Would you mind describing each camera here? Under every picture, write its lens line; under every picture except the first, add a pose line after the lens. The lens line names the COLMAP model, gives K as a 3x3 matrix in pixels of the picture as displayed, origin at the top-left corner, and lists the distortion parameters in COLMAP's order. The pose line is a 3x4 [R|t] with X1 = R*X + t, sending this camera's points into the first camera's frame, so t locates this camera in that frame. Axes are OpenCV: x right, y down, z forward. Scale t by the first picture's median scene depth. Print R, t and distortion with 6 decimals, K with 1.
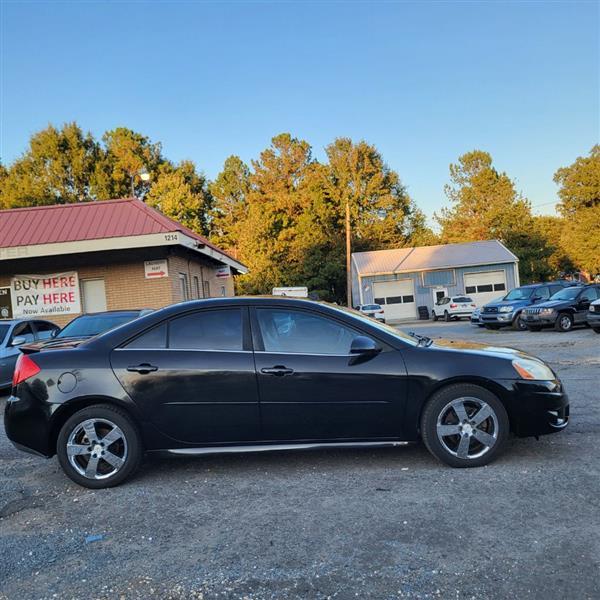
lens RADIAL K [[623.0, 0, 294.2], [0, 623.0, 305.4], [0, 0, 1]] dist [0.024831, -0.010938]
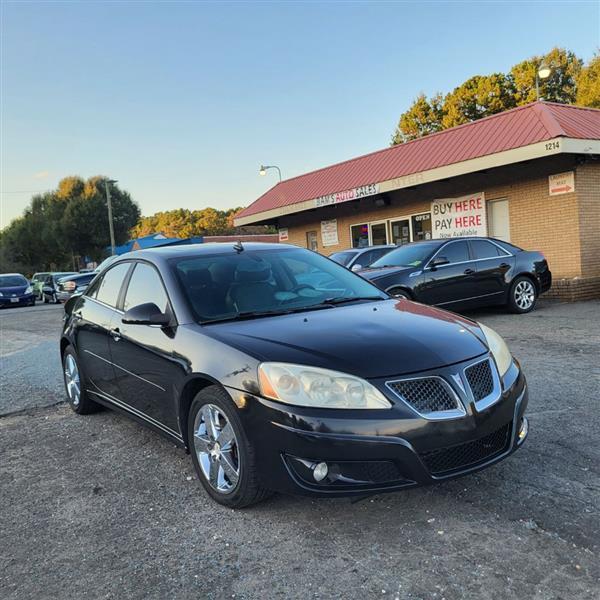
lens RADIAL K [[623.0, 0, 294.2], [0, 623.0, 305.4], [0, 0, 1]] dist [0.024831, -0.010938]
pose [[0.582236, 0.085743, -0.808486, 0.238579], [0.030888, 0.991372, 0.127383, -0.012709], [0.812433, -0.099140, 0.574564, 0.184324]]
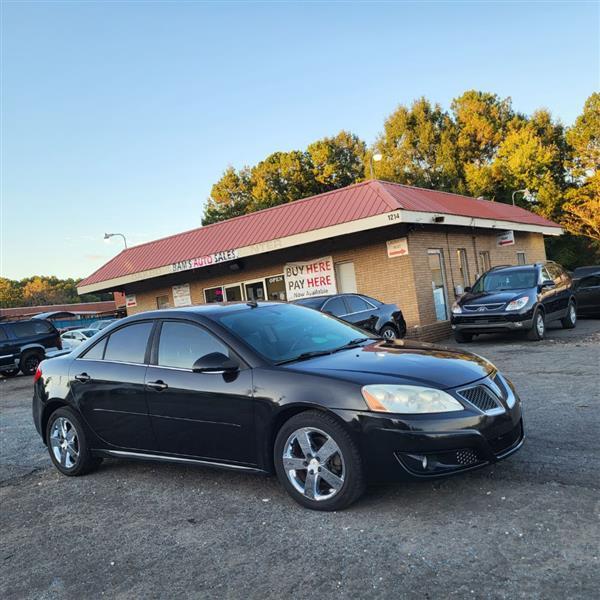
lens RADIAL K [[619.6, 0, 300.0], [0, 619.6, 300.0], [0, 0, 1]] dist [0.036447, -0.017263]
pose [[0.807932, -0.033049, -0.588349, 0.210444], [0.063817, 0.997461, 0.031605, -0.014244], [0.585810, -0.063081, 0.807990, 0.090431]]
